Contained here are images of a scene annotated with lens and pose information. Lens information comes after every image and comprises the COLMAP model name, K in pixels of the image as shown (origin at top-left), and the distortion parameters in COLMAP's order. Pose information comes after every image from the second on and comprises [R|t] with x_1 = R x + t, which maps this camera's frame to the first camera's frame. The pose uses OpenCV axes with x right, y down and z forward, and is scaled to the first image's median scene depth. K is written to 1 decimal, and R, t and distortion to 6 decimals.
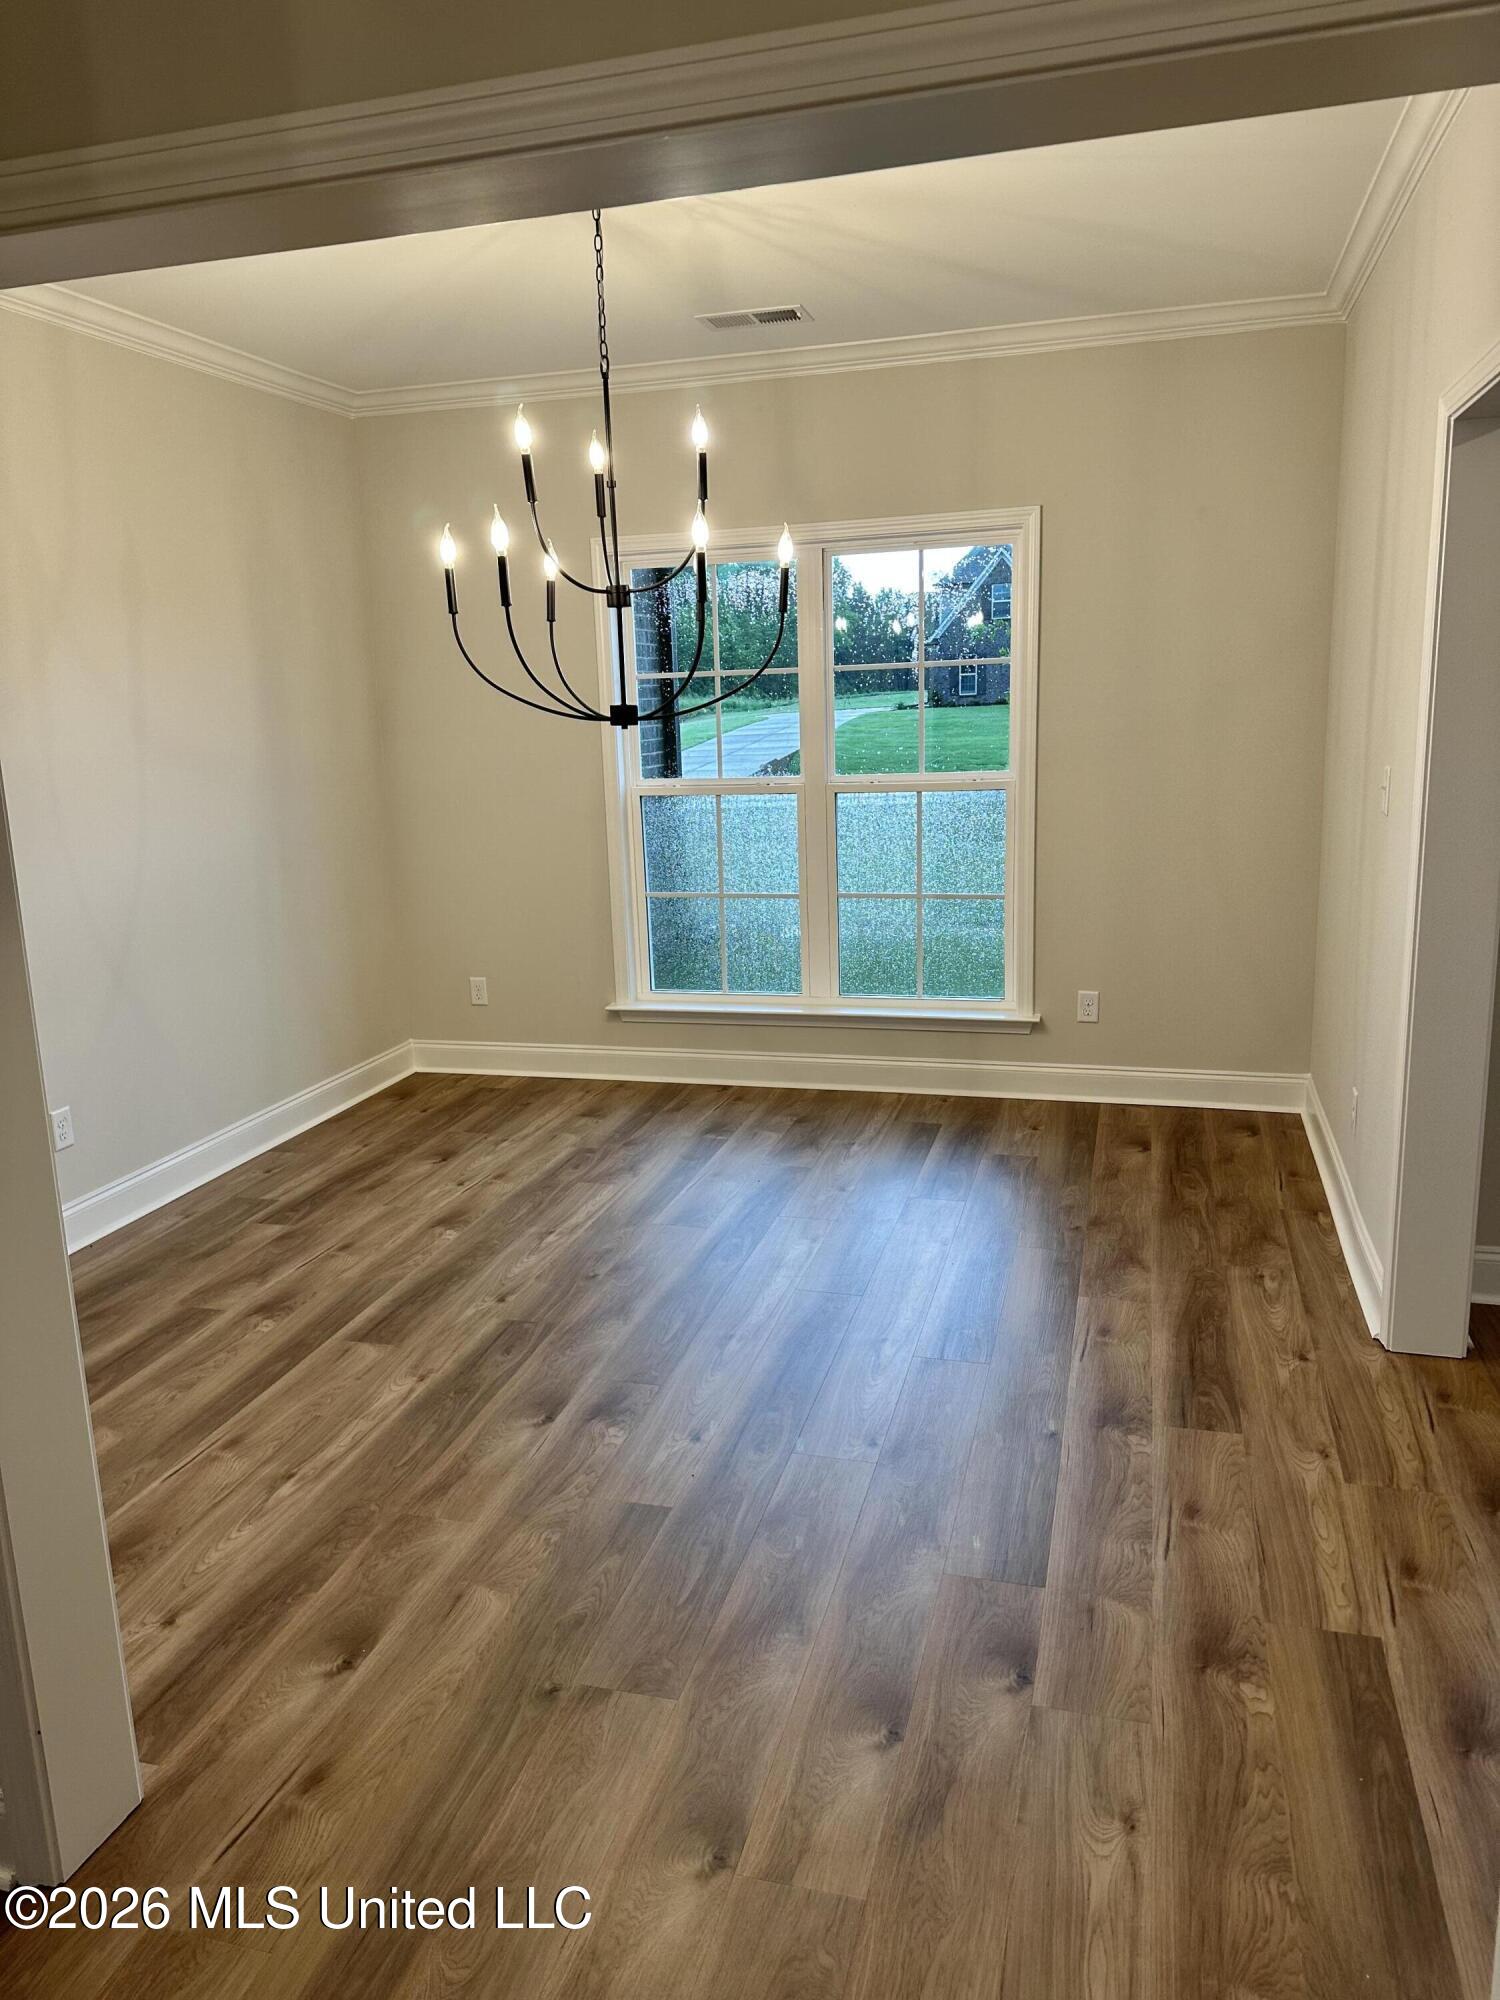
lens RADIAL K [[1380.7, 0, 750.0], [0, 1380.7, 1000.0], [0, 0, 1]] dist [0.167015, -0.295082]
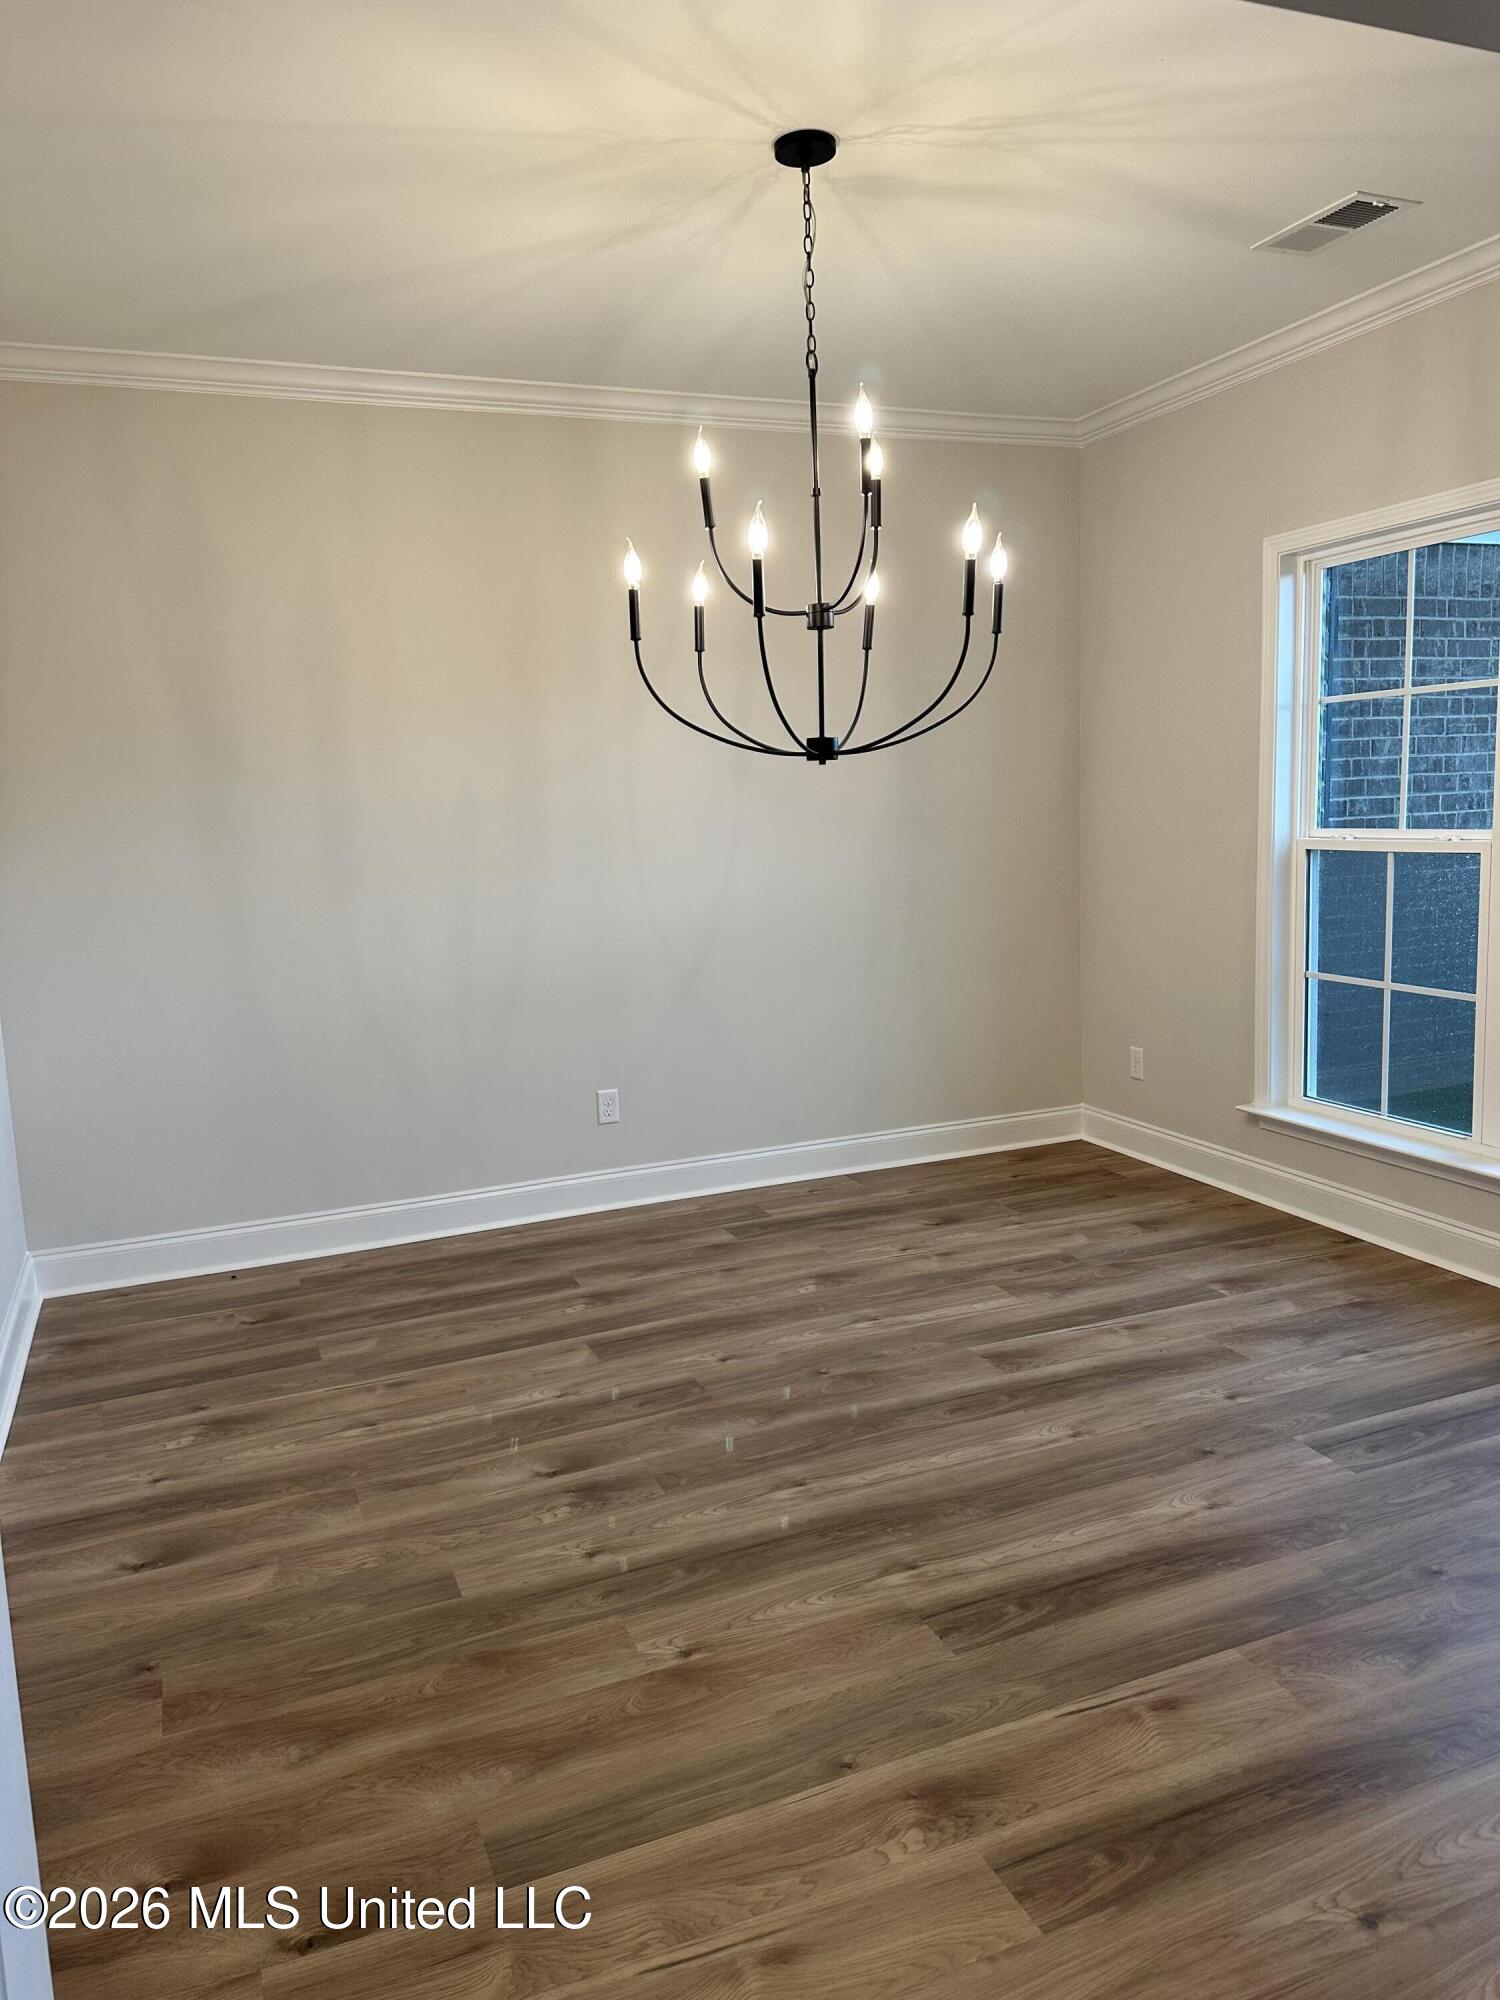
lens RADIAL K [[1380.7, 0, 750.0], [0, 1380.7, 1000.0], [0, 0, 1]] dist [0.167015, -0.295082]
pose [[0.616231, 0.124276, -0.777699, 0.453069], [-0.151935, 0.987681, 0.037441, -0.055763], [0.772771, 0.095087, 0.627521, 0.324835]]
